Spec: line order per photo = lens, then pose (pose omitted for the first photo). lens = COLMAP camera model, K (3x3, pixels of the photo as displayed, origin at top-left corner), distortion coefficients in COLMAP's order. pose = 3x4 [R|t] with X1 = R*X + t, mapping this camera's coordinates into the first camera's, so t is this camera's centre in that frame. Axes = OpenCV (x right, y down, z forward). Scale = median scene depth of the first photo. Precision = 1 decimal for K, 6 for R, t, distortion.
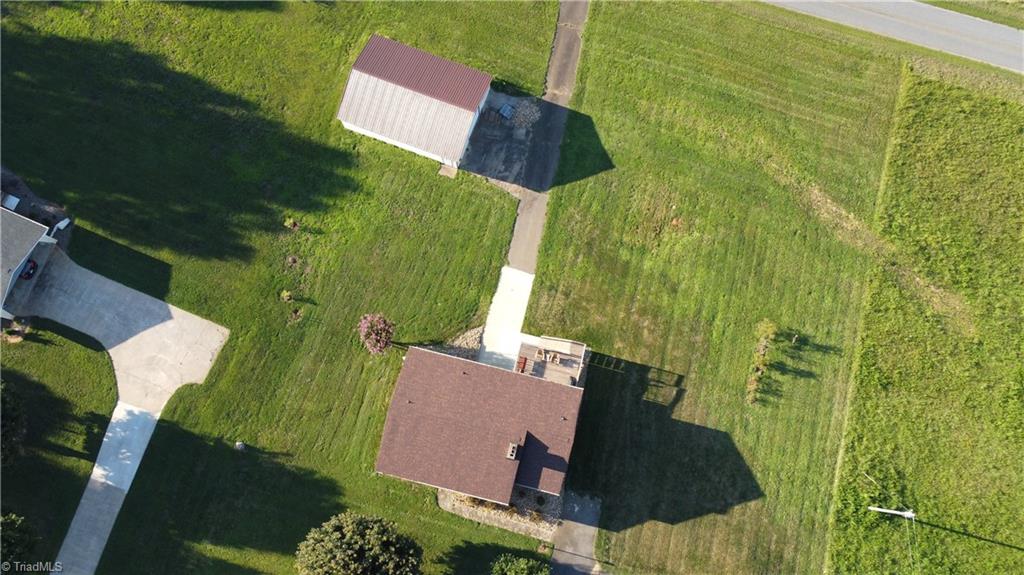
lens RADIAL K [[776.2, 0, 505.6], [0, 776.2, 293.0], [0, 0, 1]] dist [0.000156, -0.003785]
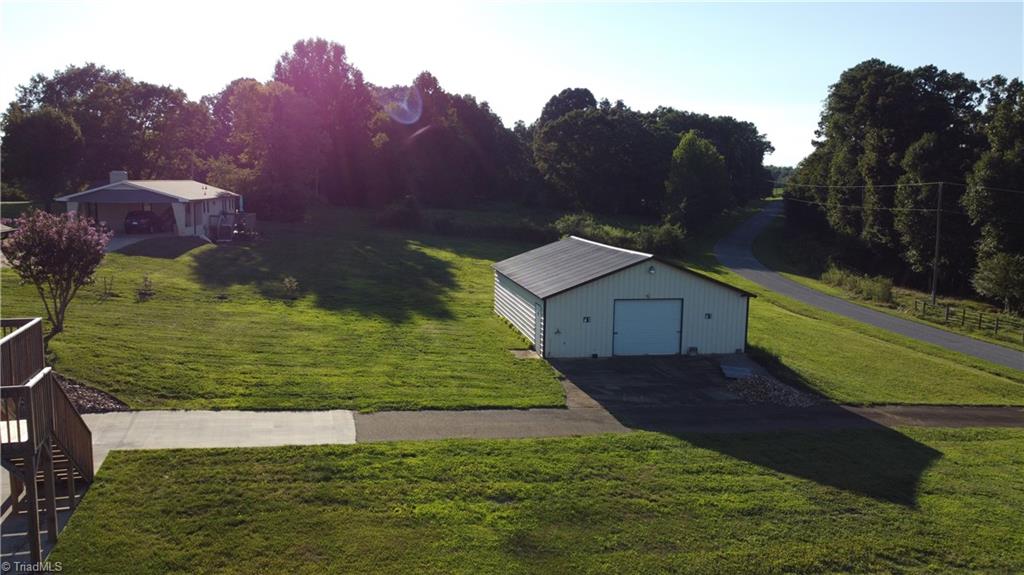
lens RADIAL K [[776.2, 0, 511.6], [0, 776.2, 280.4], [0, 0, 1]] dist [0.000156, -0.003785]
pose [[0.521757, 0.101531, -0.847031, 0.295651], [-0.841738, 0.222739, -0.491797, 0.053442], [0.138734, 0.969577, 0.201678, 0.919678]]
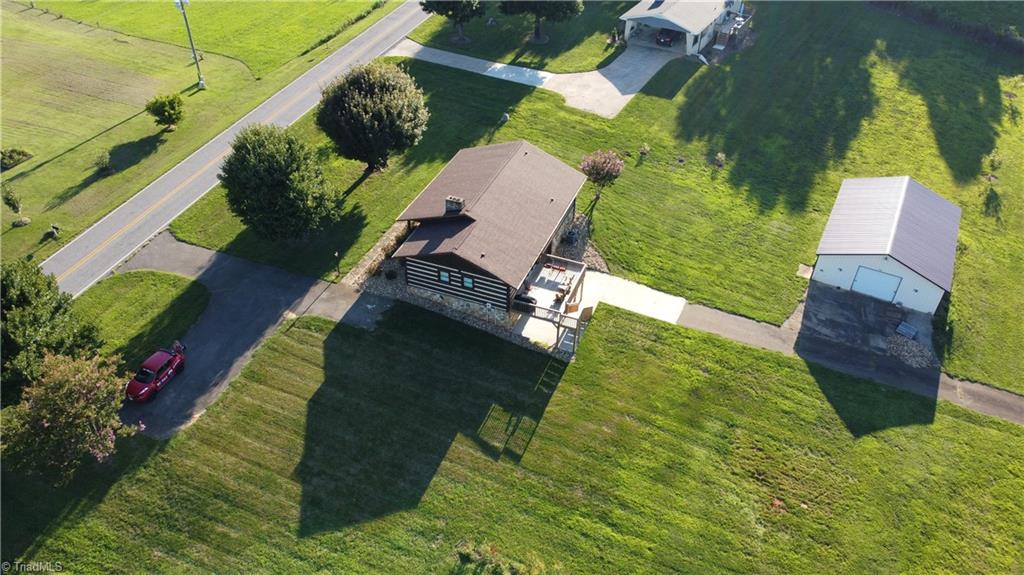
lens RADIAL K [[776.2, 0, 508.3], [0, 776.2, 288.5], [0, 0, 1]] dist [0.000156, -0.003785]
pose [[-0.131323, 0.610426, -0.781111, 0.640256], [-0.978914, 0.044511, 0.199363, -0.016225], [0.156464, 0.790821, 0.591710, 0.514688]]
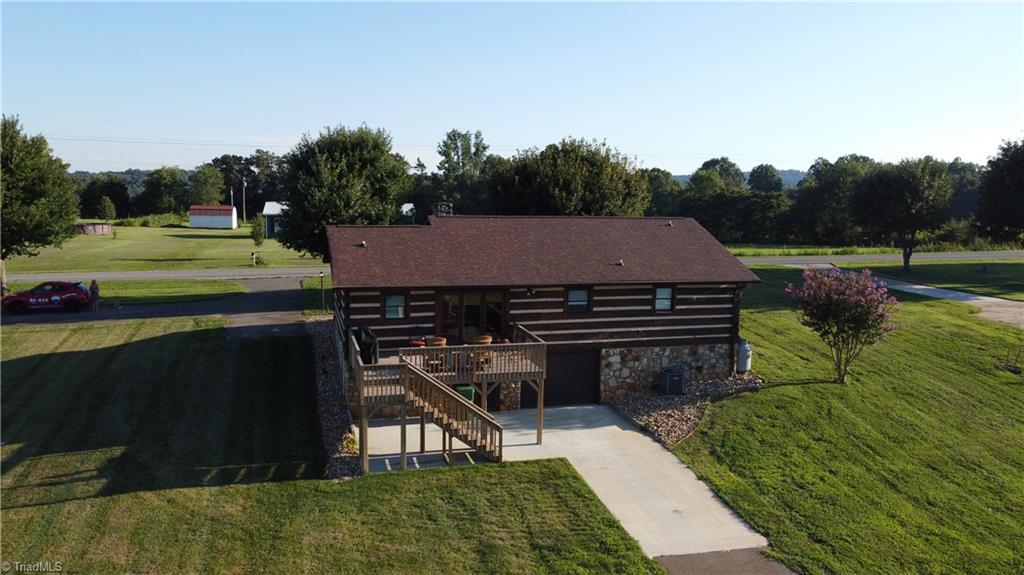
lens RADIAL K [[776.2, 0, 513.3], [0, 776.2, 291.3], [0, 0, 1]] dist [0.000156, -0.003785]
pose [[-0.867739, 0.040301, -0.495384, 0.192519], [-0.493418, 0.049934, 0.868358, -0.218818], [0.059732, 0.997939, -0.023444, 0.944290]]
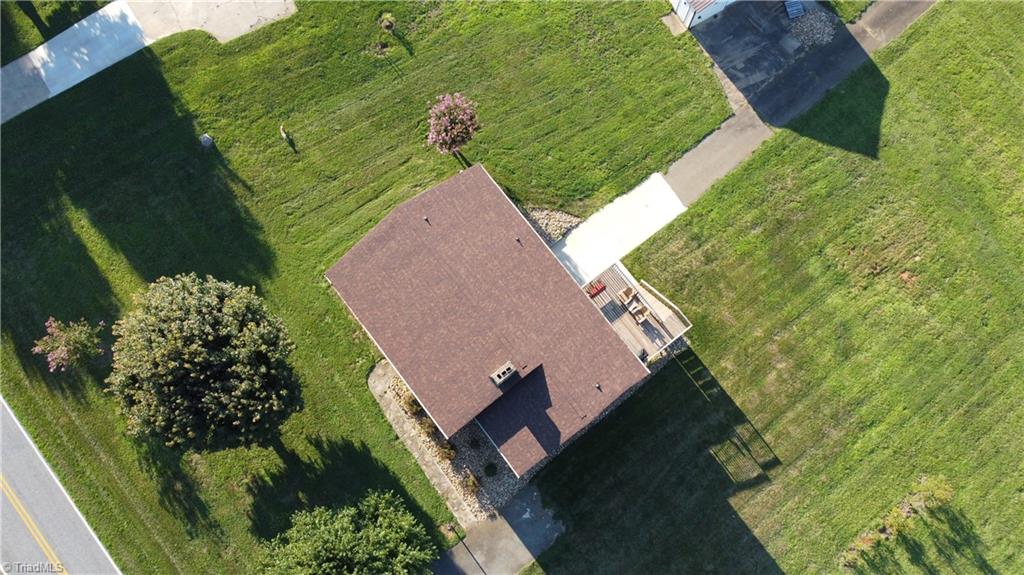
lens RADIAL K [[776.2, 0, 508.3], [0, 776.2, 286.5], [0, 0, 1]] dist [0.000156, -0.003785]
pose [[0.785194, 0.604726, -0.133332, 0.047493], [-0.609691, 0.792626, 0.004468, 0.126126], [0.108384, 0.077783, 0.991061, 0.323149]]
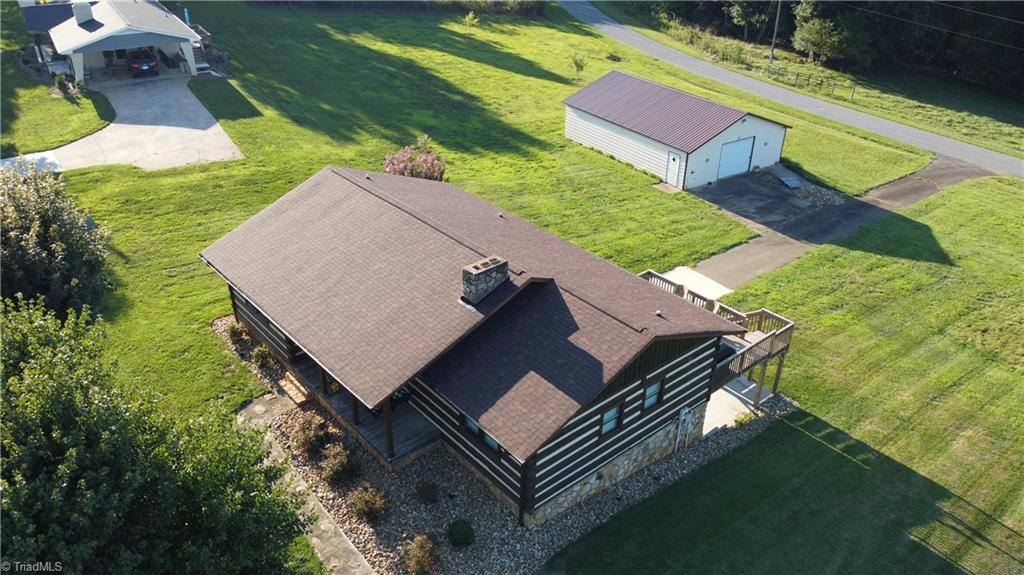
lens RADIAL K [[776.2, 0, 509.1], [0, 776.2, 285.4], [0, 0, 1]] dist [0.000156, -0.003785]
pose [[0.813288, 0.286295, -0.506554, 0.173276], [-0.573668, 0.540109, -0.615782, 0.367489], [0.097299, 0.791402, 0.603503, 0.704597]]
